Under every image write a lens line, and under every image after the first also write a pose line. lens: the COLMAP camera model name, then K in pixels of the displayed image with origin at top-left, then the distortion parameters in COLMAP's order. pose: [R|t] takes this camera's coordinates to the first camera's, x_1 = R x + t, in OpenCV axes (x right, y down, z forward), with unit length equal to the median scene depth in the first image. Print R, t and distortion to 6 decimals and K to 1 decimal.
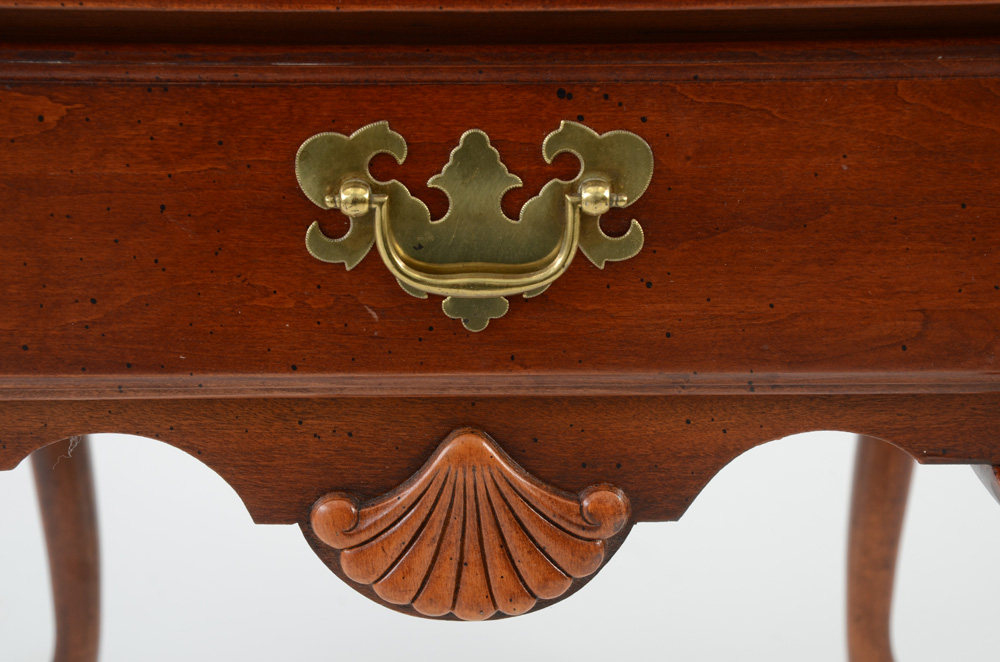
lens RADIAL K [[2274.7, 0, 497.1], [0, 2274.7, 328.8], [0, 0, 1]] dist [0.555107, 0.000000]
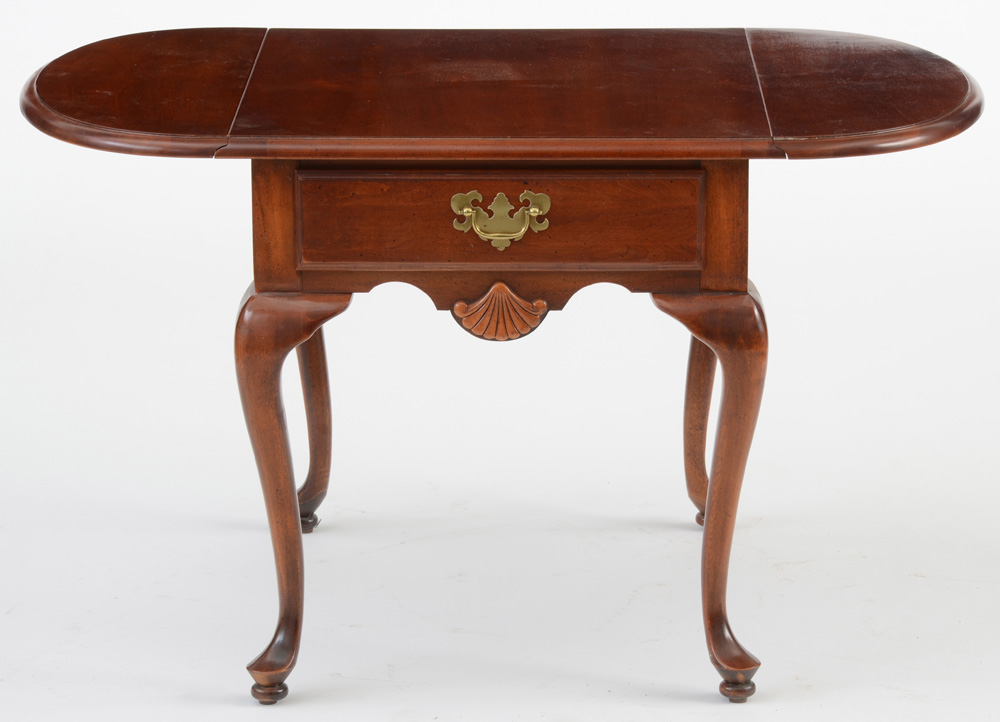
lens RADIAL K [[4222.0, 0, 524.5], [0, 4222.0, 367.9], [0, 0, 1]] dist [3.579976, 0.000000]
pose [[0.999085, 0.006319, -0.042294, 0.303371], [-0.009099, 0.997788, -0.065850, 0.610488], [0.041784, 0.066174, 0.996933, -5.489823]]
